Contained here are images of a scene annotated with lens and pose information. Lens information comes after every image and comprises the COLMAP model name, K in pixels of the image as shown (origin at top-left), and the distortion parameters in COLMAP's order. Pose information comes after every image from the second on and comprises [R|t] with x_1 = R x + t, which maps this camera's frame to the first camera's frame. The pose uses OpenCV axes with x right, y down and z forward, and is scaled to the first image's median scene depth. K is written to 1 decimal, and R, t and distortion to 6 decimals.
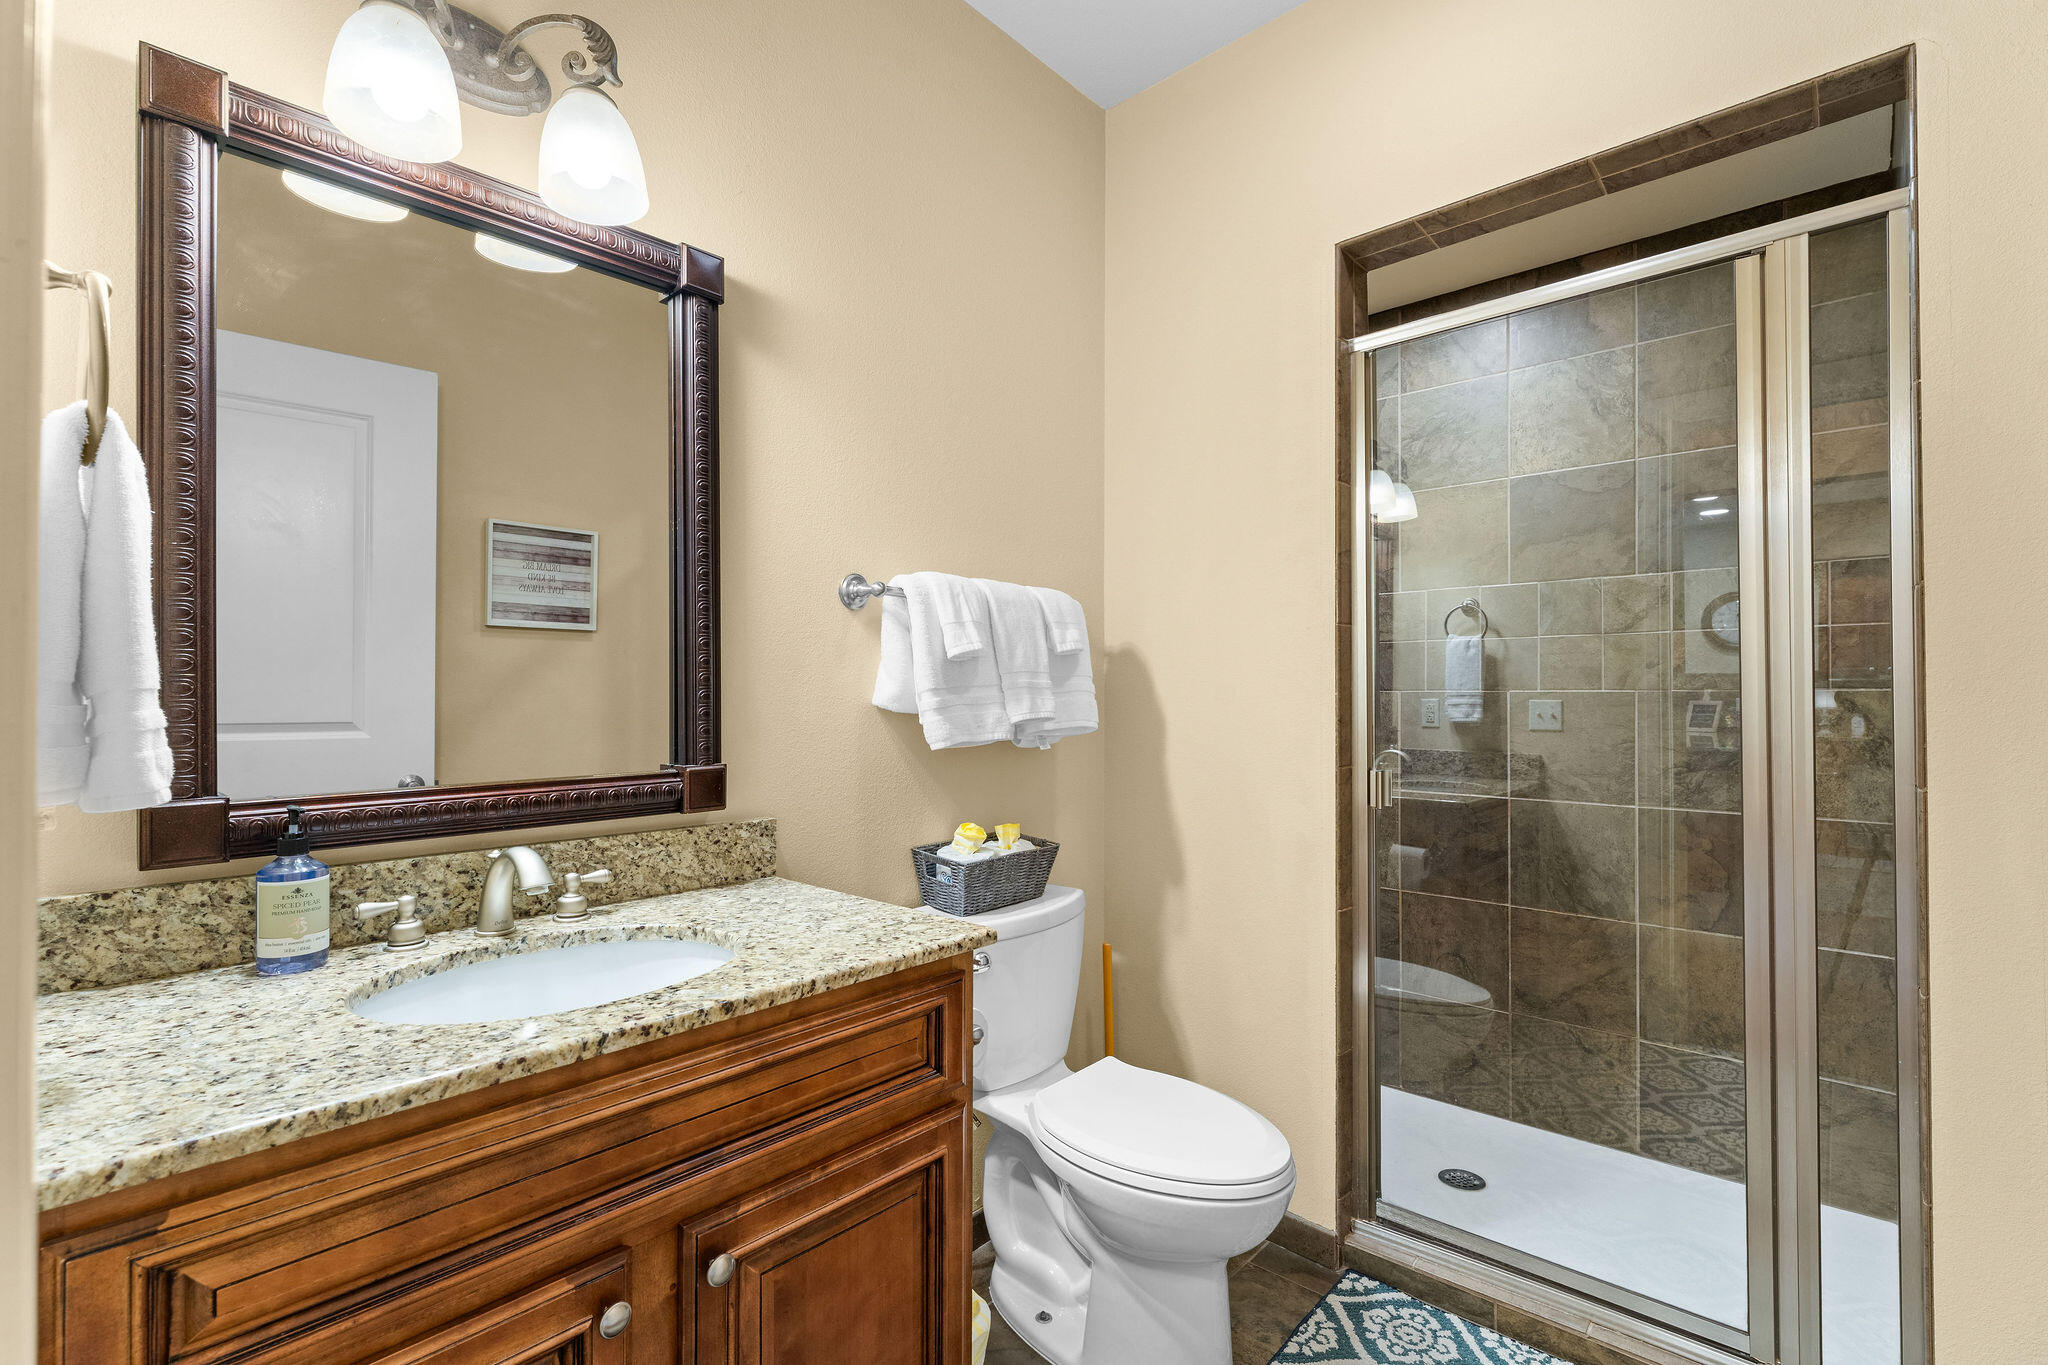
lens RADIAL K [[927.6, 0, 1024.0], [0, 927.6, 682.5], [0, 0, 1]] dist [-0.016578, 0.000044]
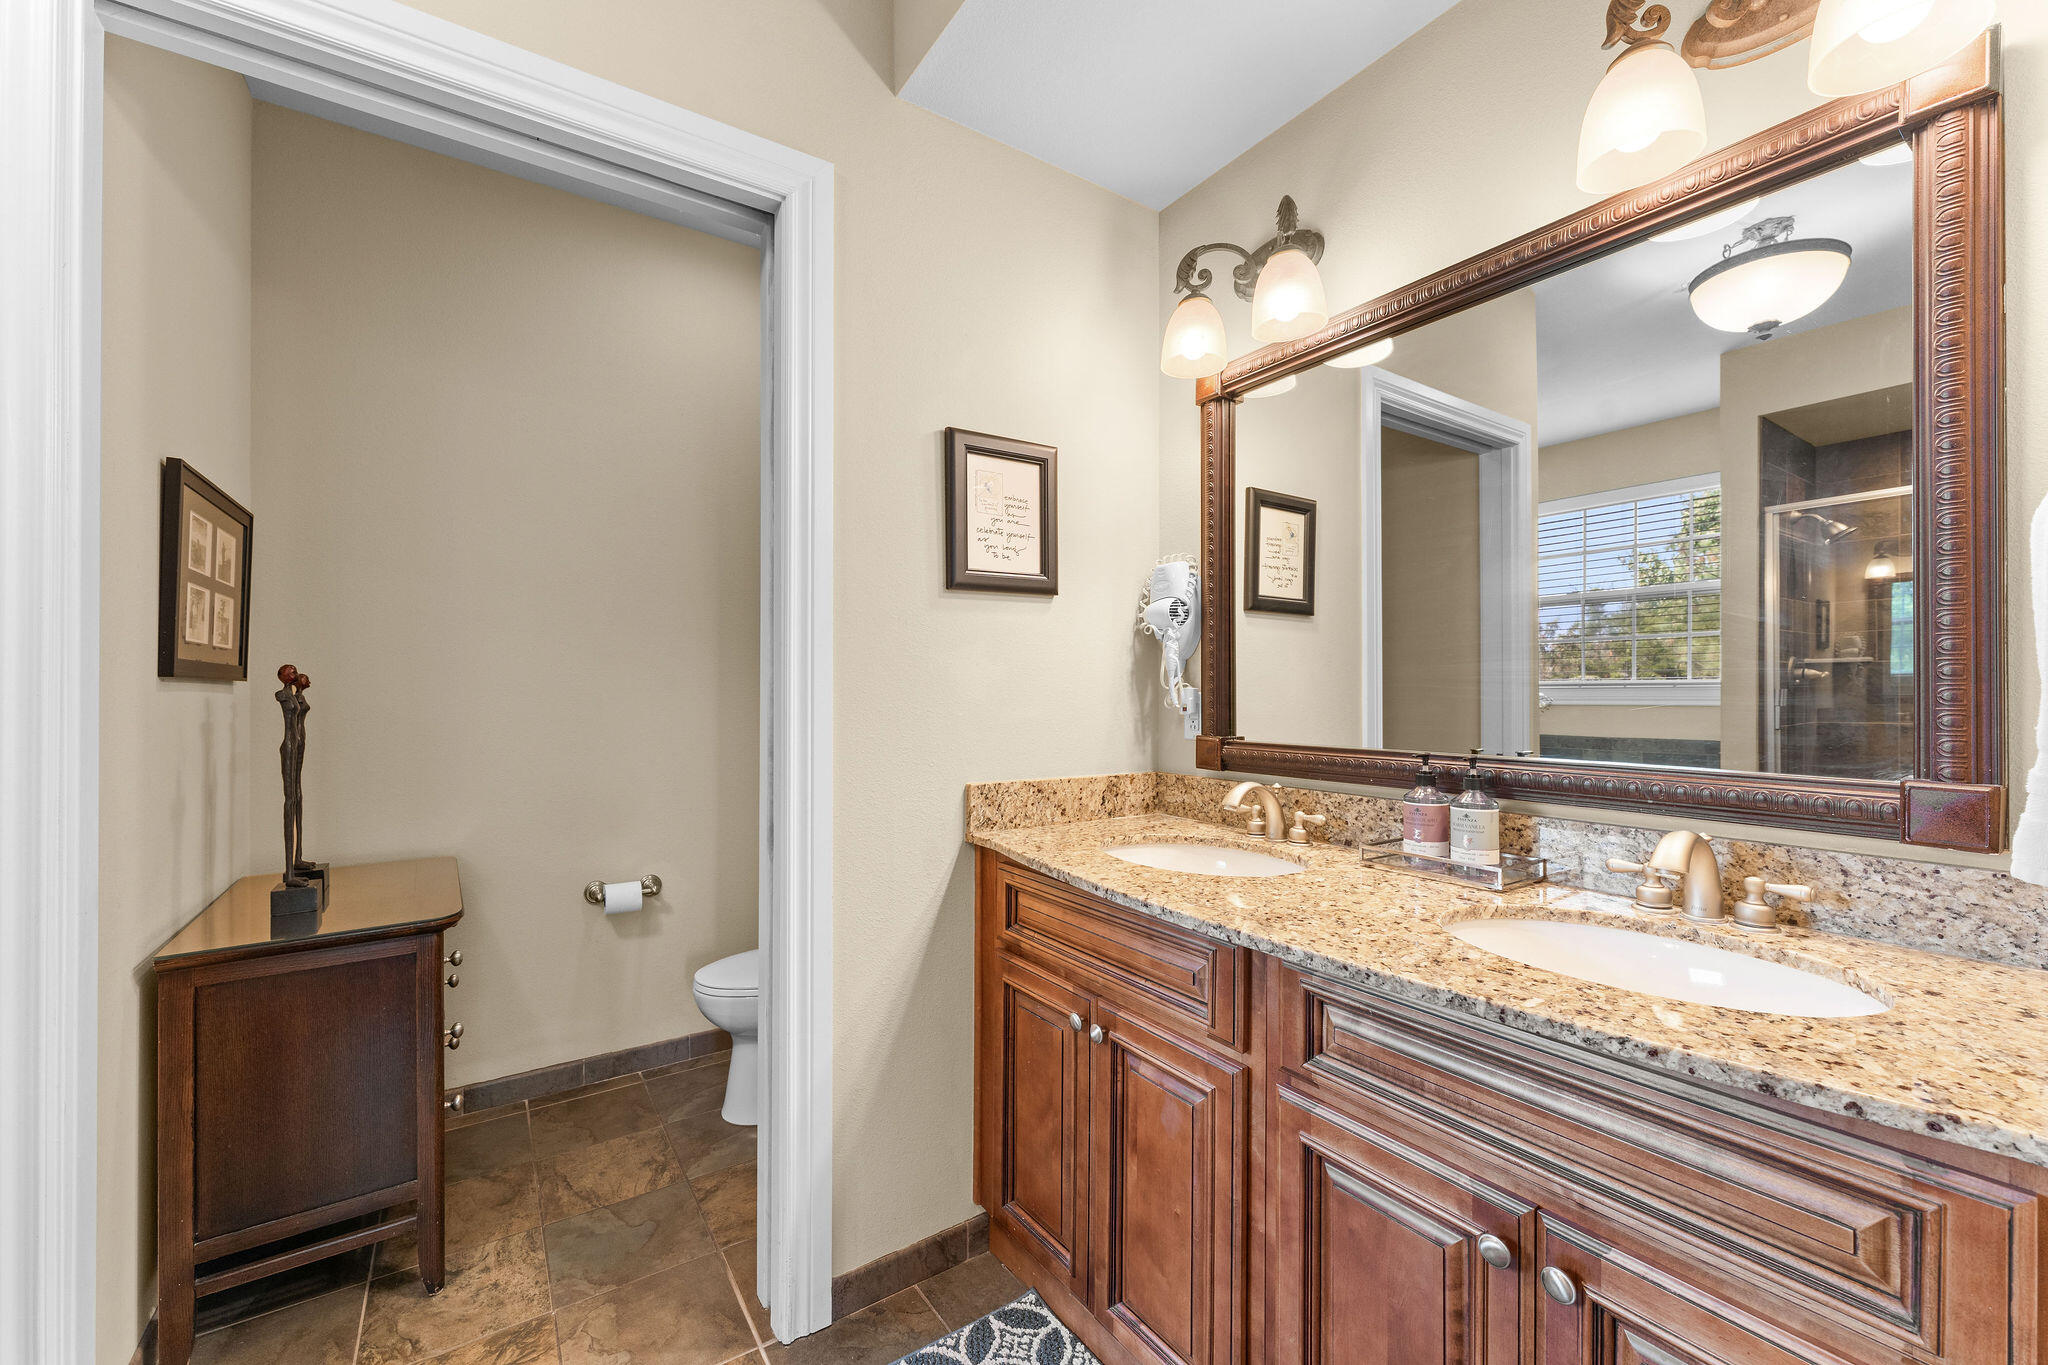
lens RADIAL K [[816.7, 0, 1024.0], [0, 816.7, 682.5], [0, 0, 1]] dist [-0.000508, -0.000195]
pose [[-0.233038, -0.008148, -0.972433, 0.716400], [-0.000416, 0.999966, -0.008279, 0.020865], [0.972468, -0.001525, -0.233033, 0.799009]]
